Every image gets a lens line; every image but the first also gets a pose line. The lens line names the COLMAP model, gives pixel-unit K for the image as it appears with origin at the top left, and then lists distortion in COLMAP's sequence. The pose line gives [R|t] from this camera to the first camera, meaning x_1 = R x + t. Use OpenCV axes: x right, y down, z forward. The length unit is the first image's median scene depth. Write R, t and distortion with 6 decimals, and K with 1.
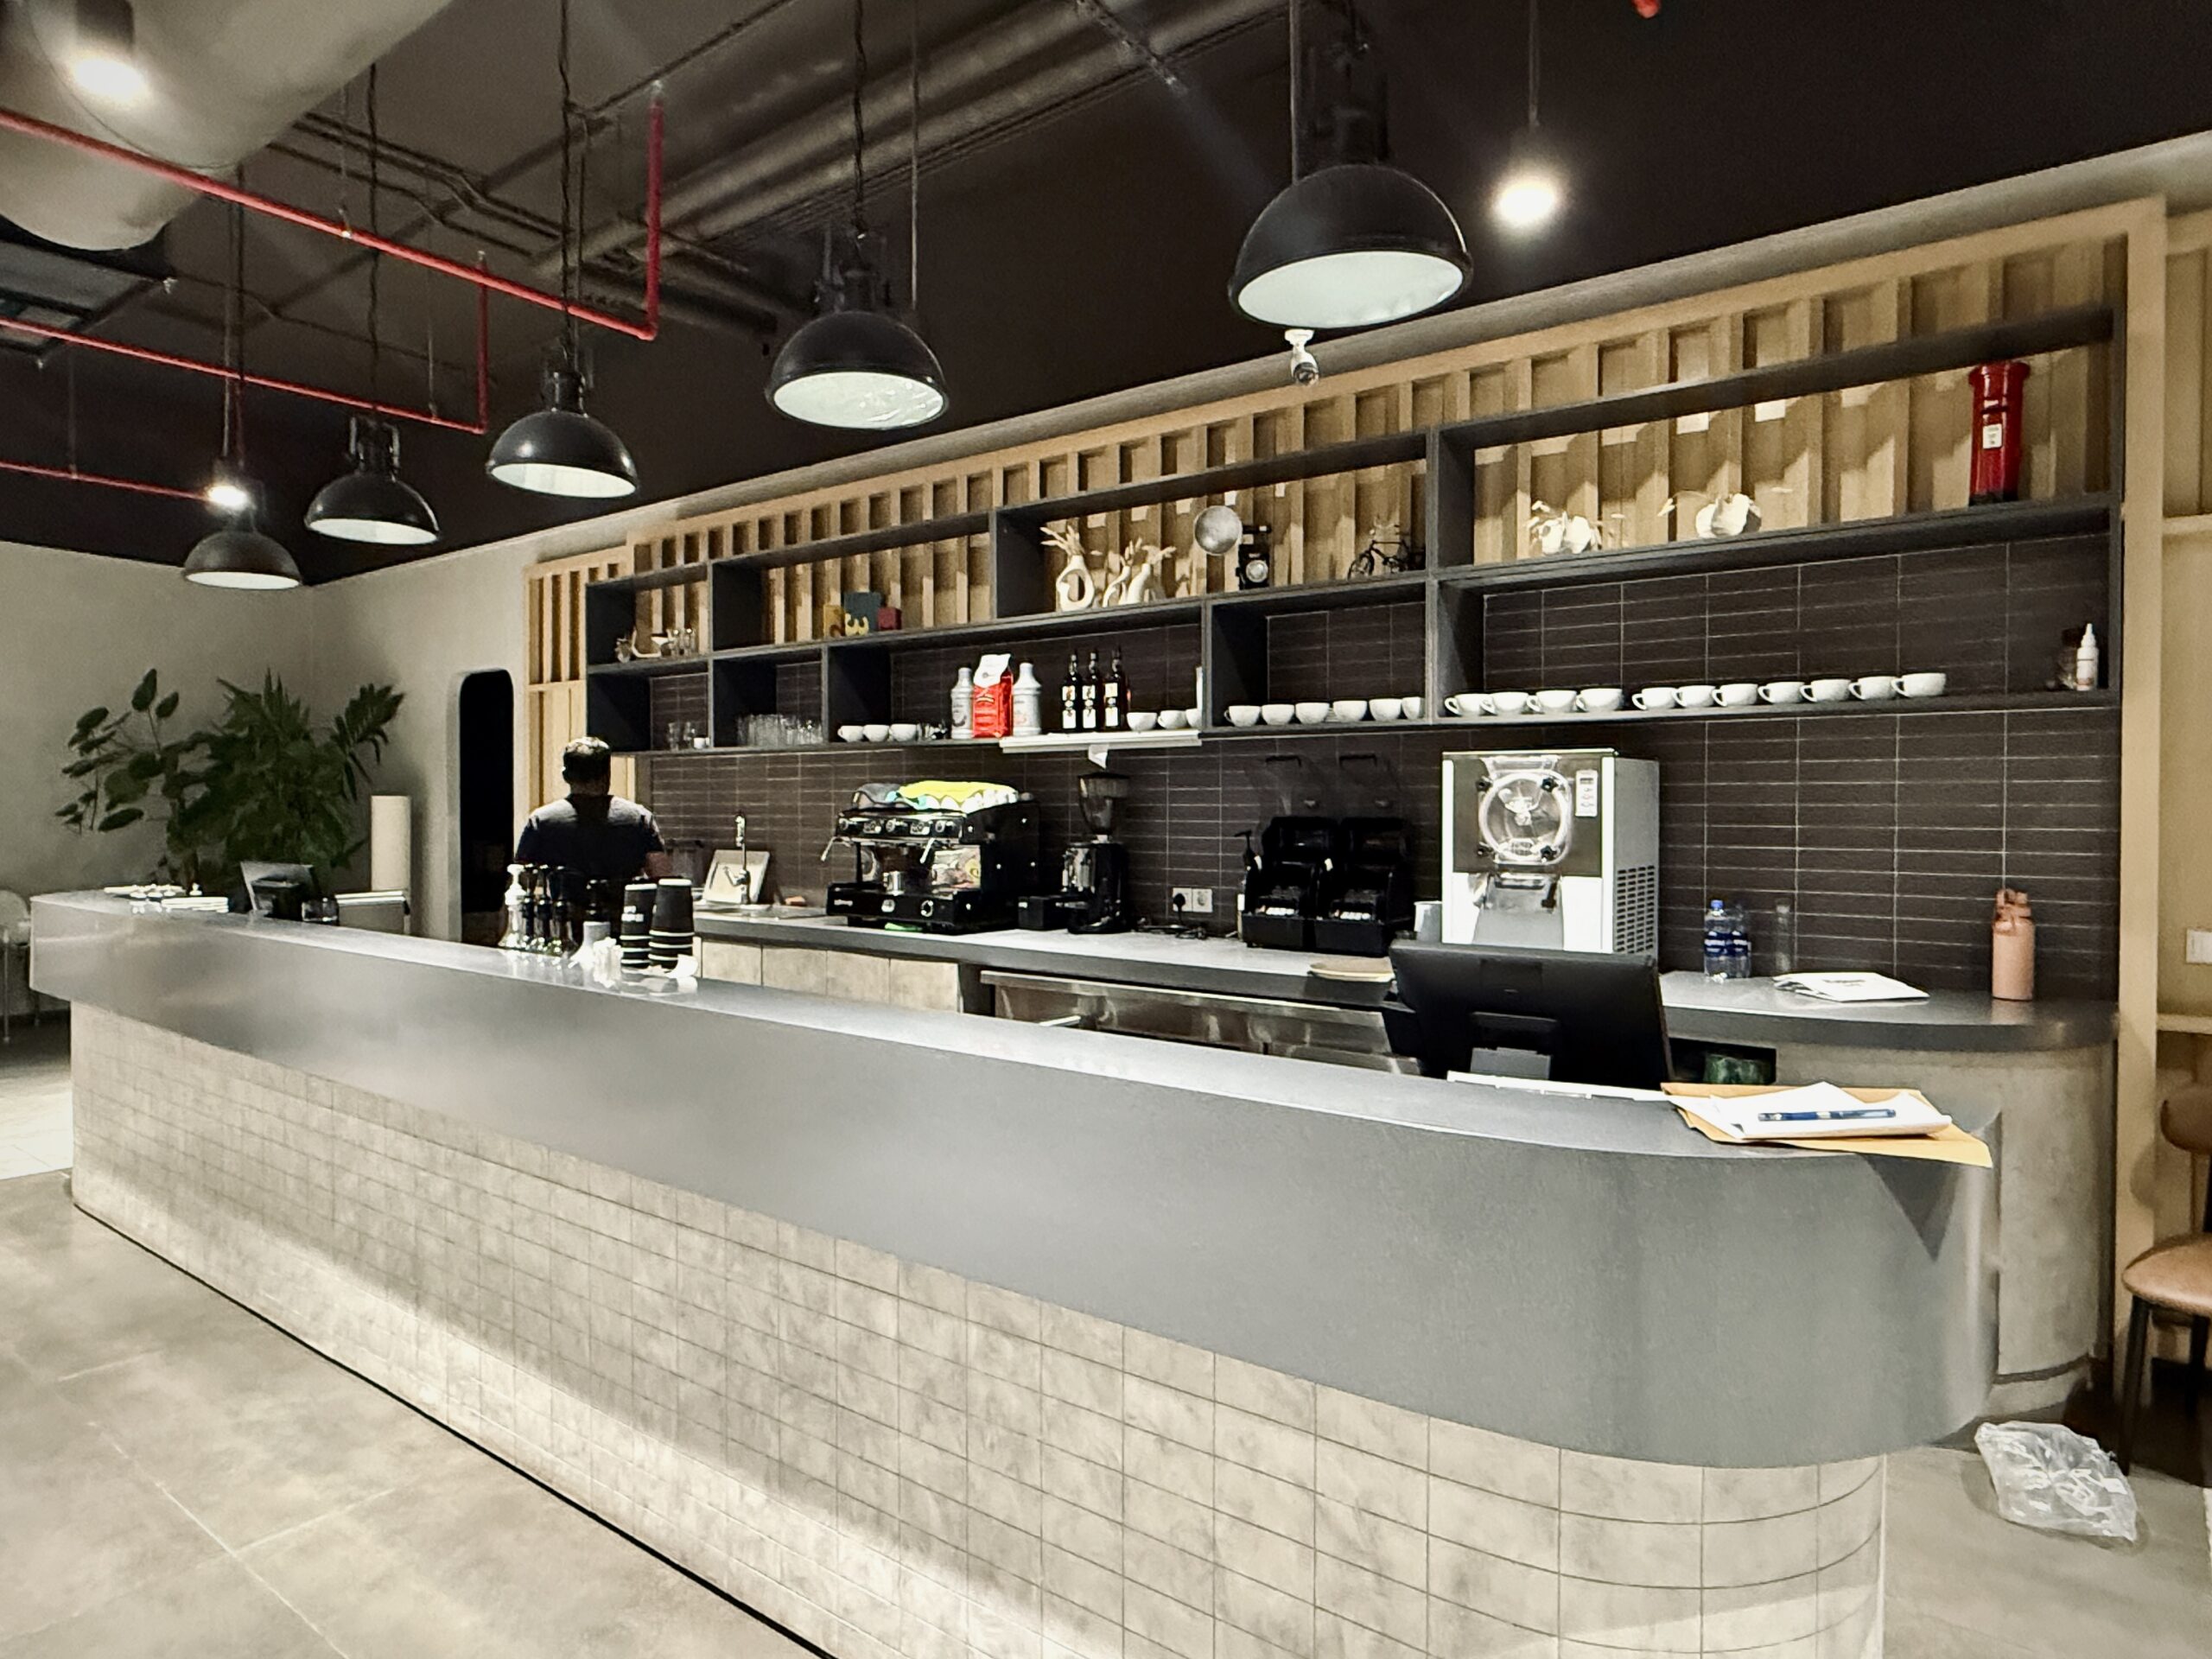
lens RADIAL K [[1299.0, 0, 1105.1], [0, 1299.0, 825.3], [0, 0, 1]] dist [0.000575, 0.000247]
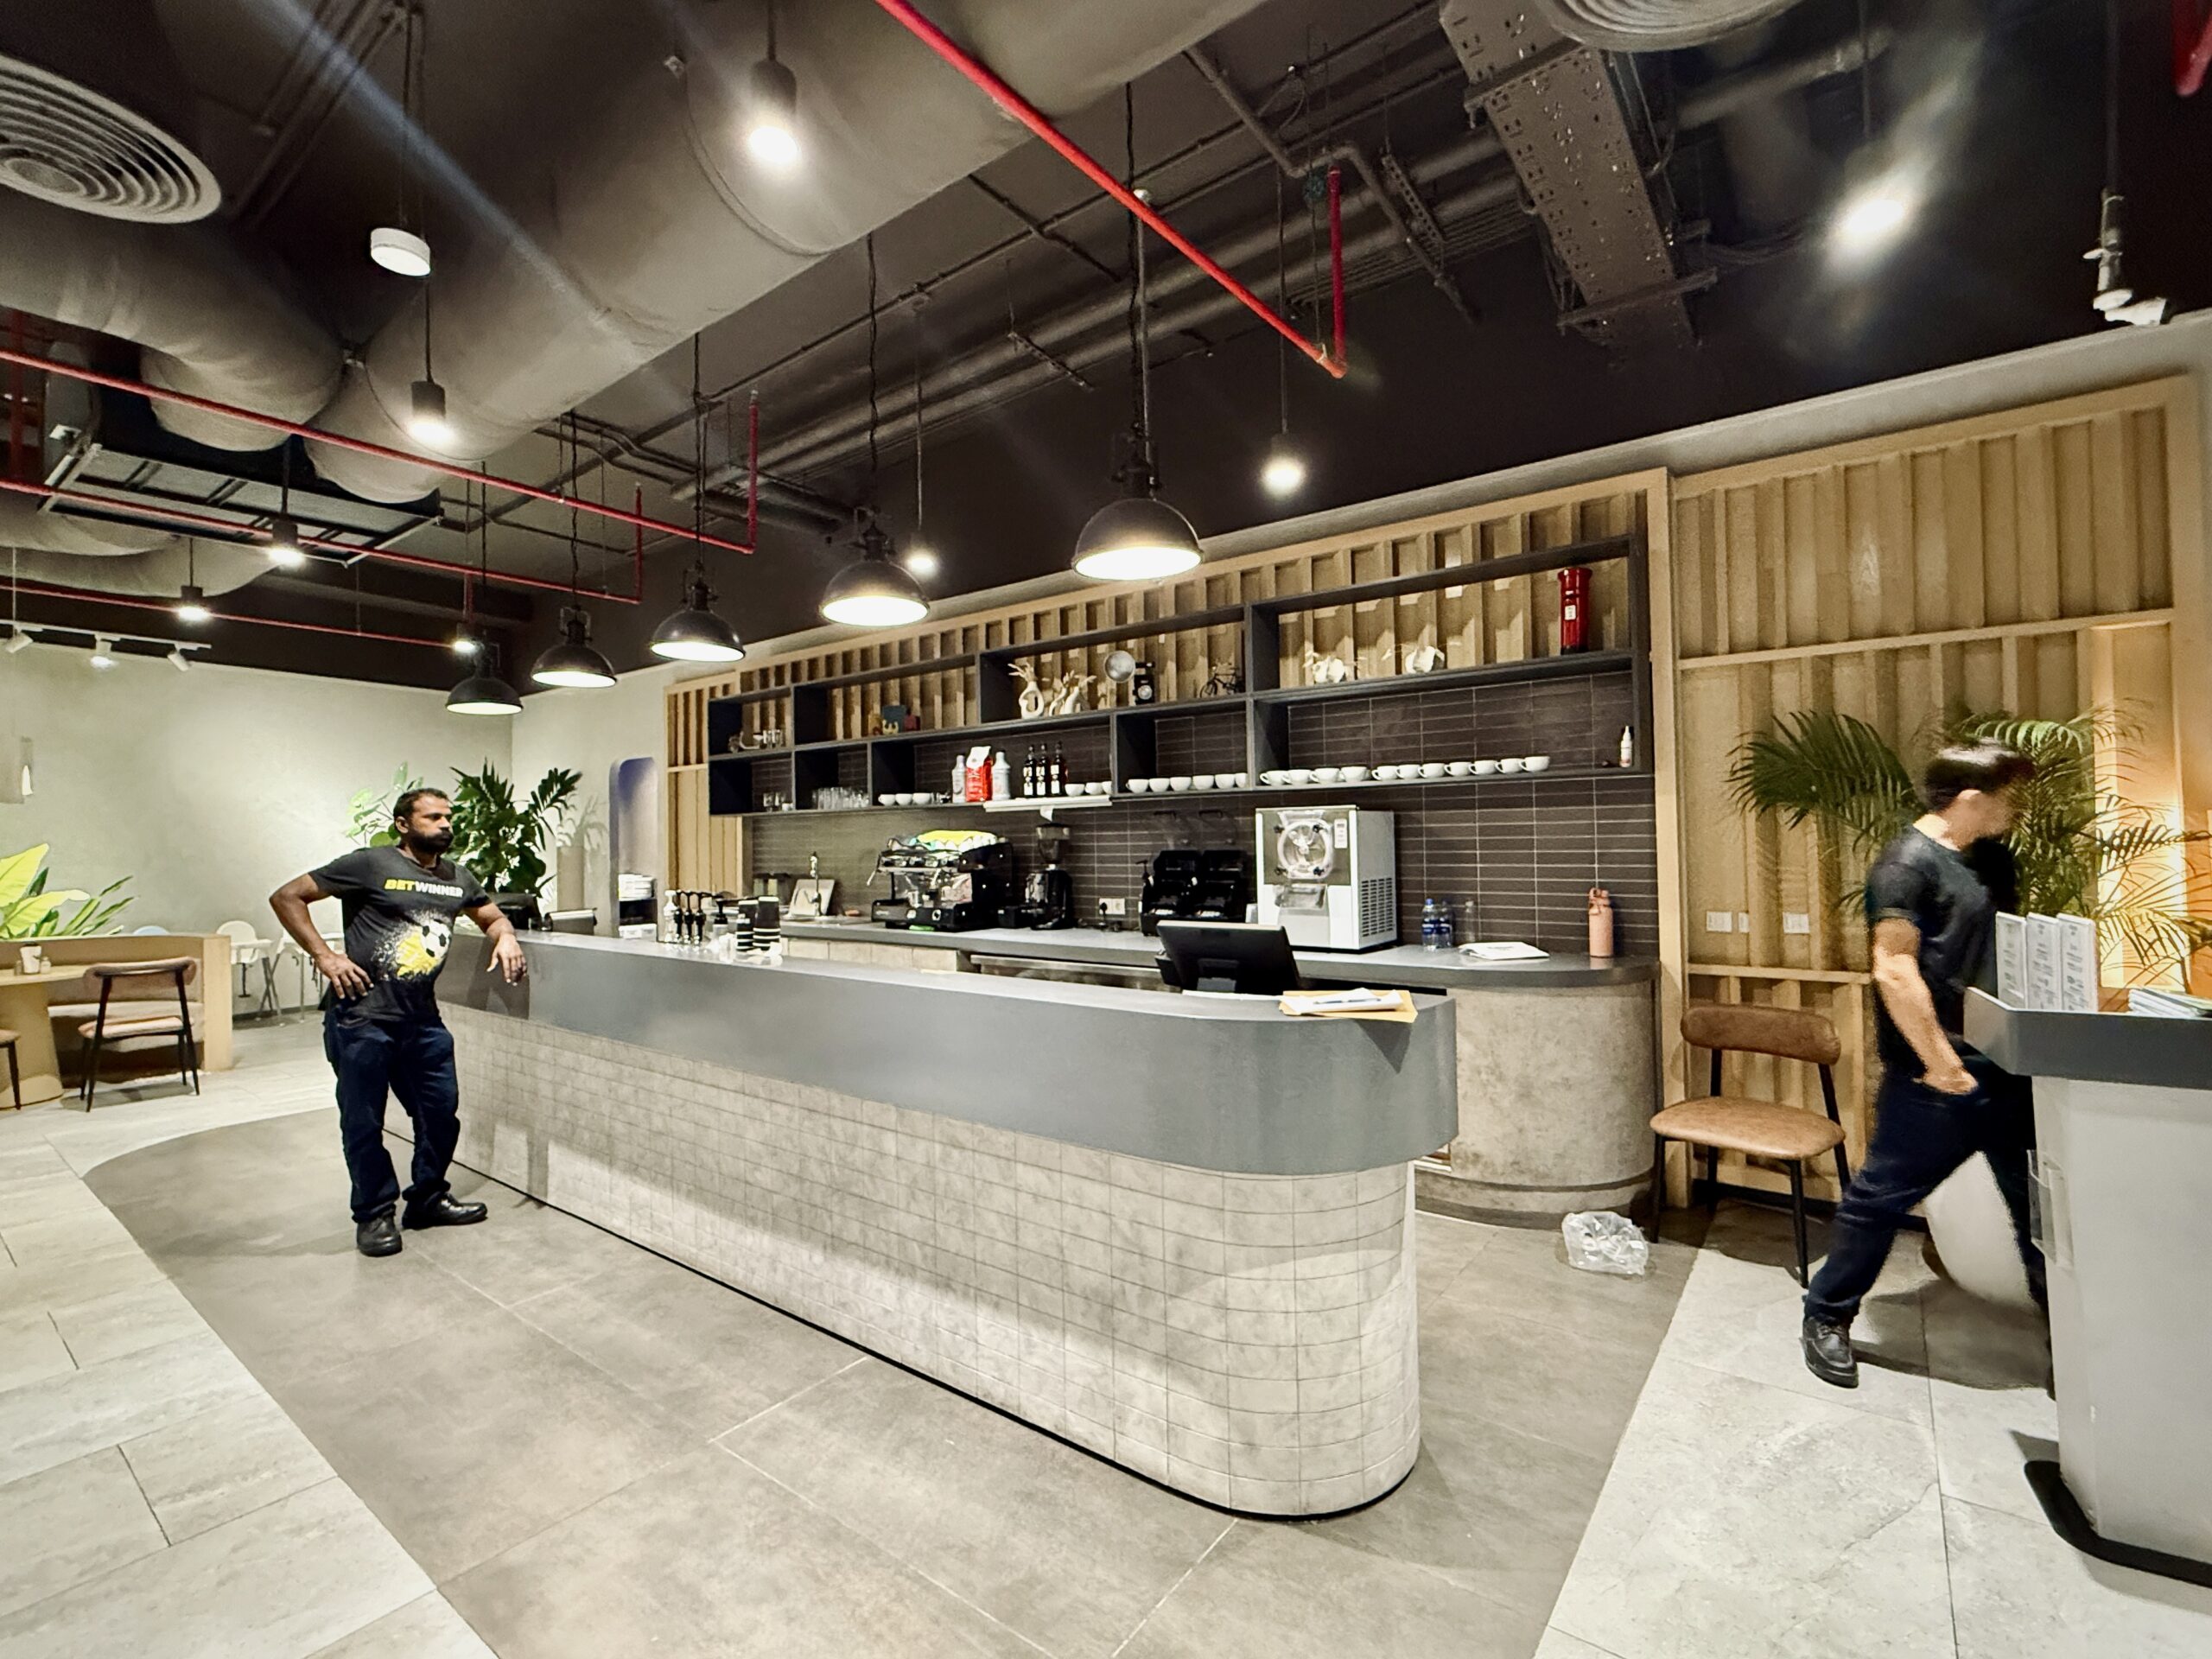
lens RADIAL K [[983.9, 0, 1109.7], [0, 983.9, 825.0], [0, 0, 1]] dist [0.003353, -0.000246]
pose [[0.999766, -0.018784, 0.010707, 0.075742], [0.019105, 0.999347, -0.030661, -0.003470], [-0.010124, 0.030858, 0.999472, -0.215248]]
